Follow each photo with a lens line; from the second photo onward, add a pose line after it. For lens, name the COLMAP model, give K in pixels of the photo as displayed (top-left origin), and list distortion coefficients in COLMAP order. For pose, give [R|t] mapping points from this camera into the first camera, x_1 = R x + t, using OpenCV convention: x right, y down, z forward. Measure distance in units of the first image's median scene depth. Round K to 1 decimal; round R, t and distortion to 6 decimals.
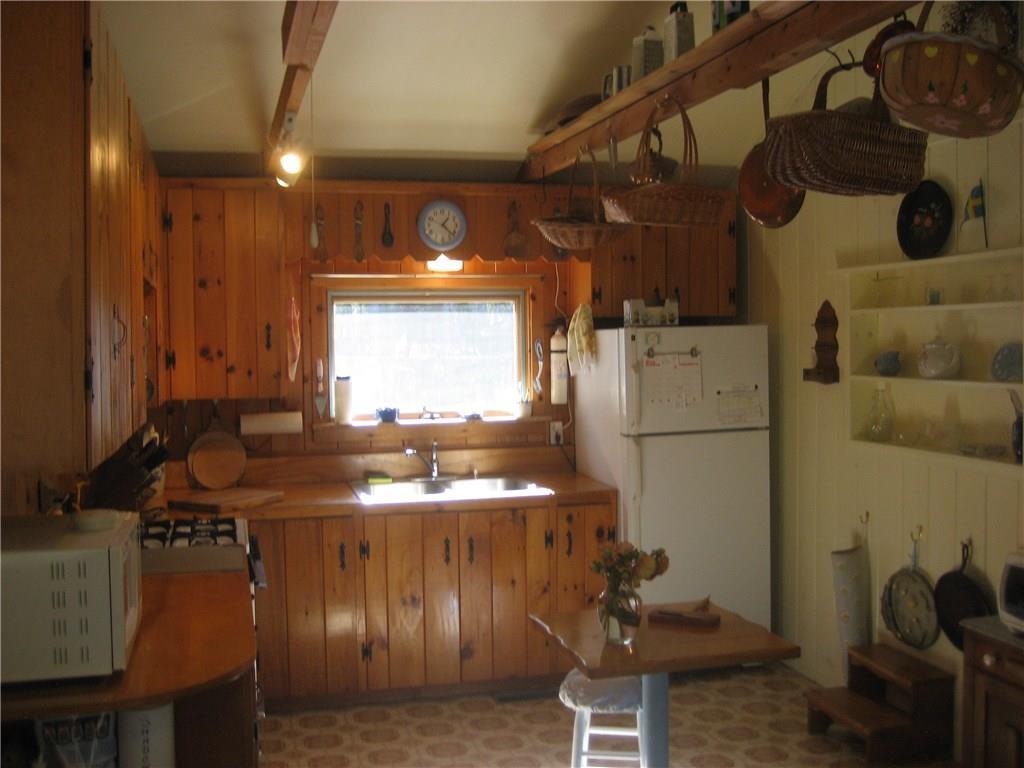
lens RADIAL K [[1049.7, 0, 512.0], [0, 1049.7, 384.0], [0, 0, 1]] dist [-0.161735, 0.202002]
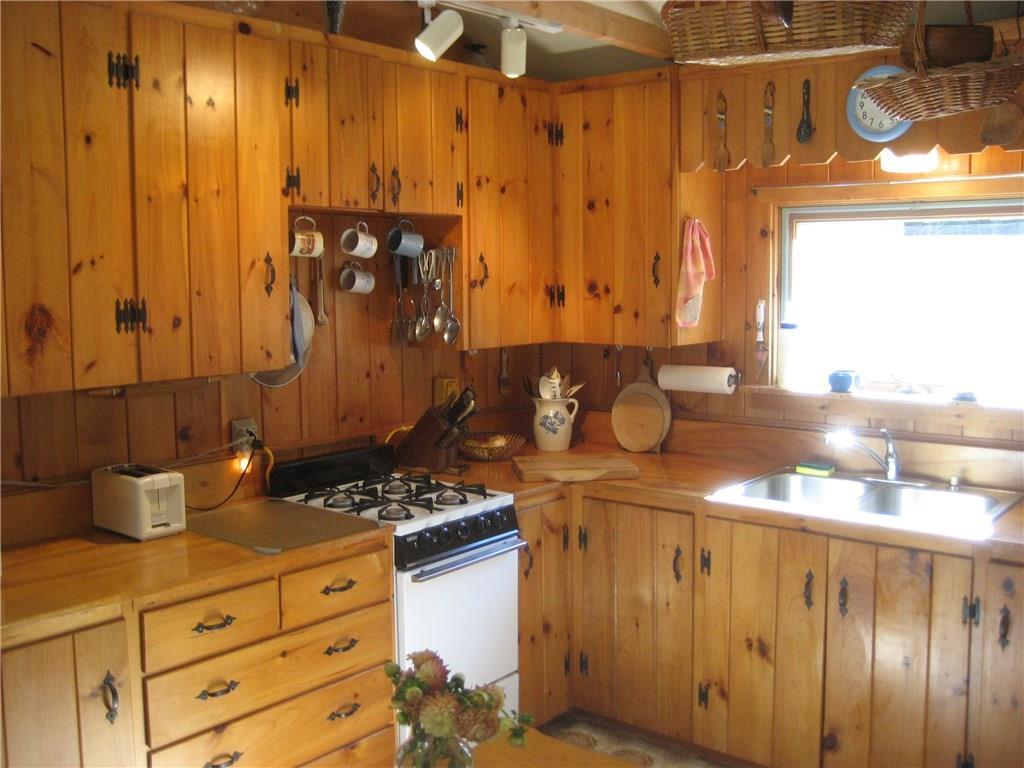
lens RADIAL K [[1049.7, 0, 512.0], [0, 1049.7, 384.0], [0, 0, 1]] dist [-0.161735, 0.202002]
pose [[0.582168, 0.094859, -0.807516, 0.345574], [-0.032498, 0.995092, 0.093464, -0.029416], [0.812419, -0.028169, 0.582393, 0.441887]]
